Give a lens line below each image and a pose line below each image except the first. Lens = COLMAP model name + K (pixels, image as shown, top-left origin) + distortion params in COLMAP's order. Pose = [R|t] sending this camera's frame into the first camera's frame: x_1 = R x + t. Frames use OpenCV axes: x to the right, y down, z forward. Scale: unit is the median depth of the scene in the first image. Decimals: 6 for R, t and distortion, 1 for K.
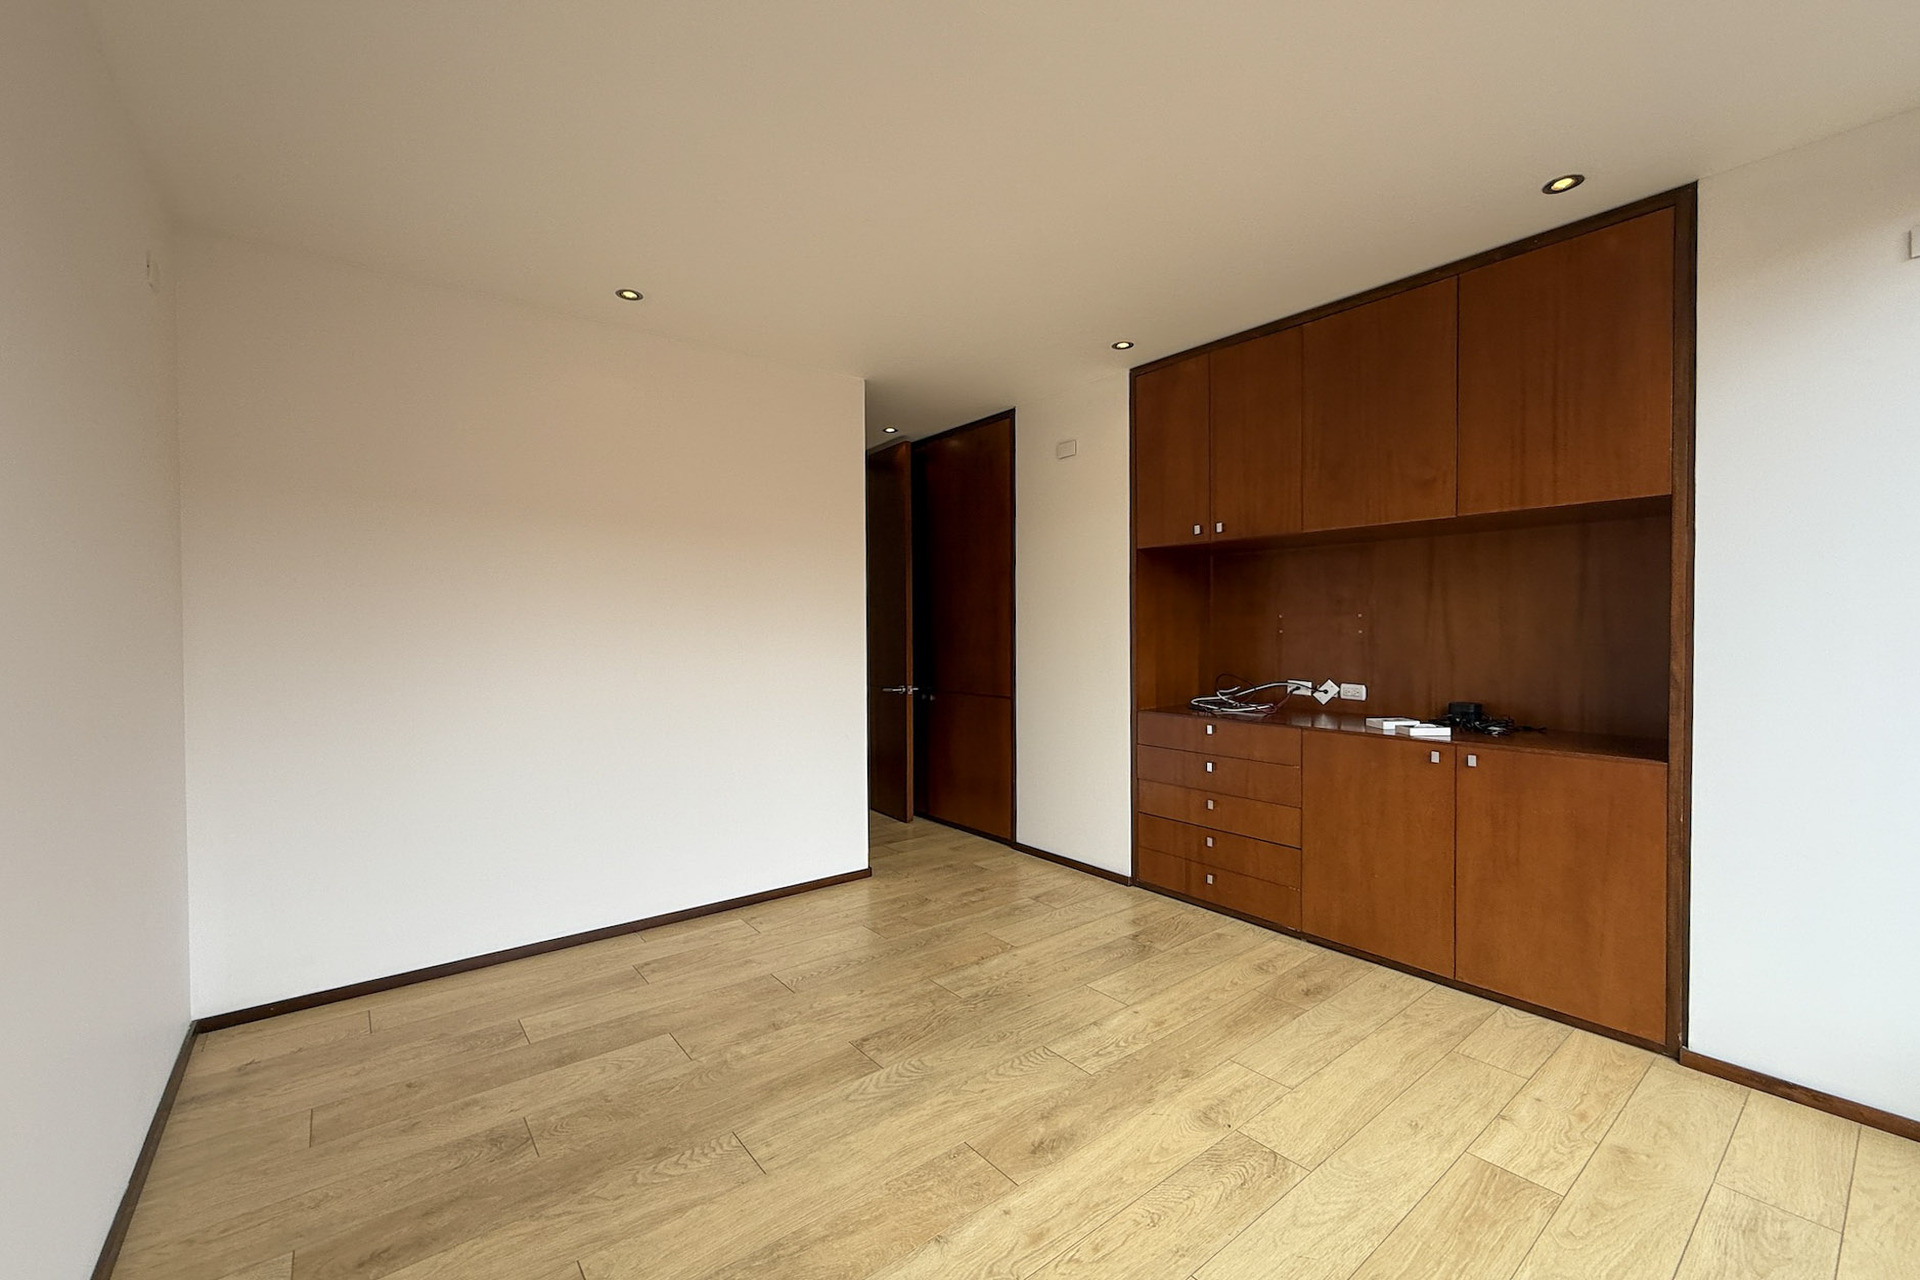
lens RADIAL K [[770.8, 0, 947.9], [0, 770.8, 641.6], [0, 0, 1]] dist [-0.001017, -0.000128]
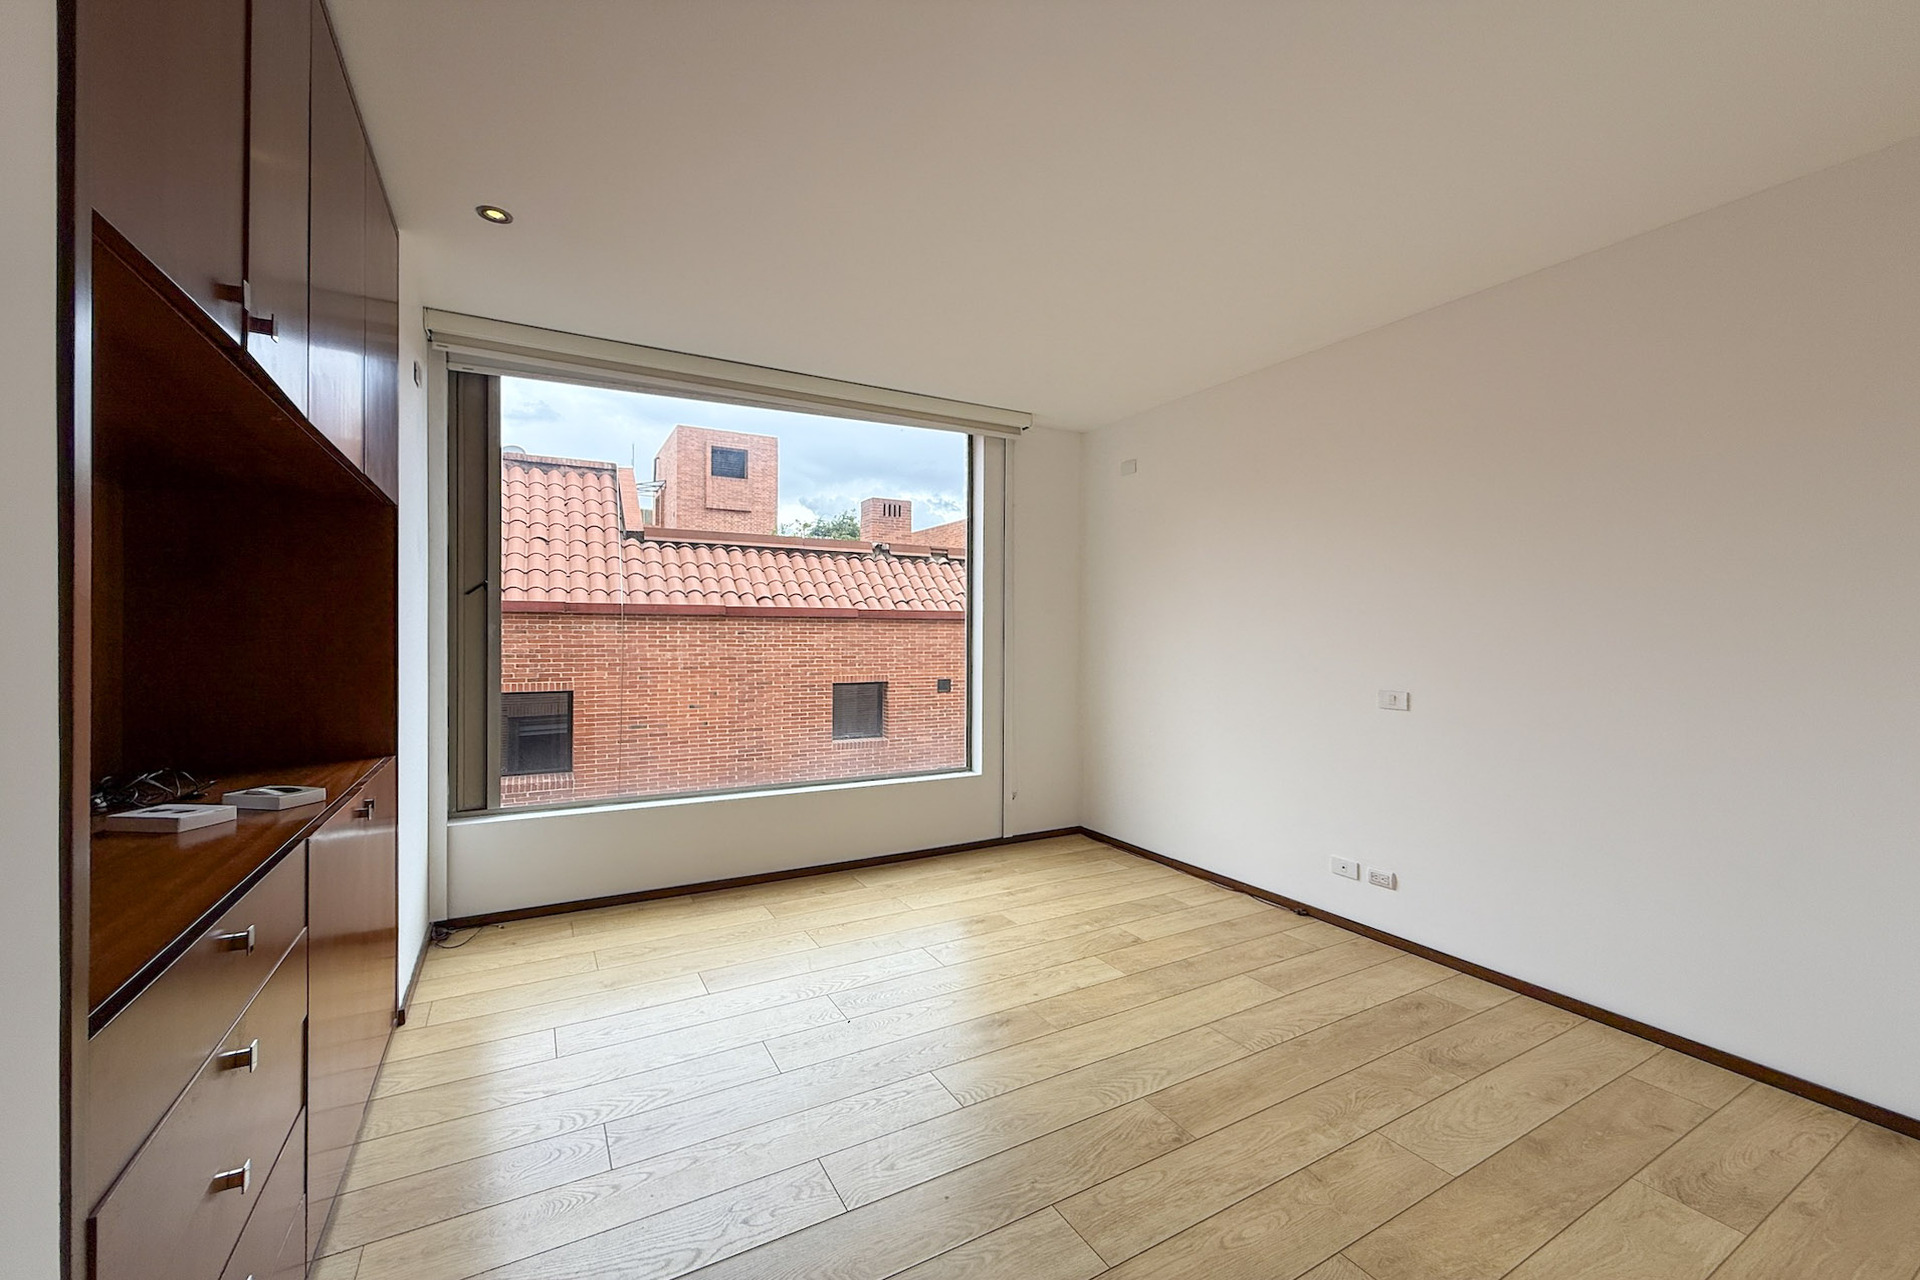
lens RADIAL K [[782.3, 0, 961.1], [0, 782.3, 636.6], [0, 0, 1]] dist [0.001143, 0.000260]
pose [[-0.990571, -0.001143, 0.136992, 0.005603], [0.001472, 0.999819, 0.018985, -0.026719], [-0.136989, 0.019008, -0.990390, 2.016435]]
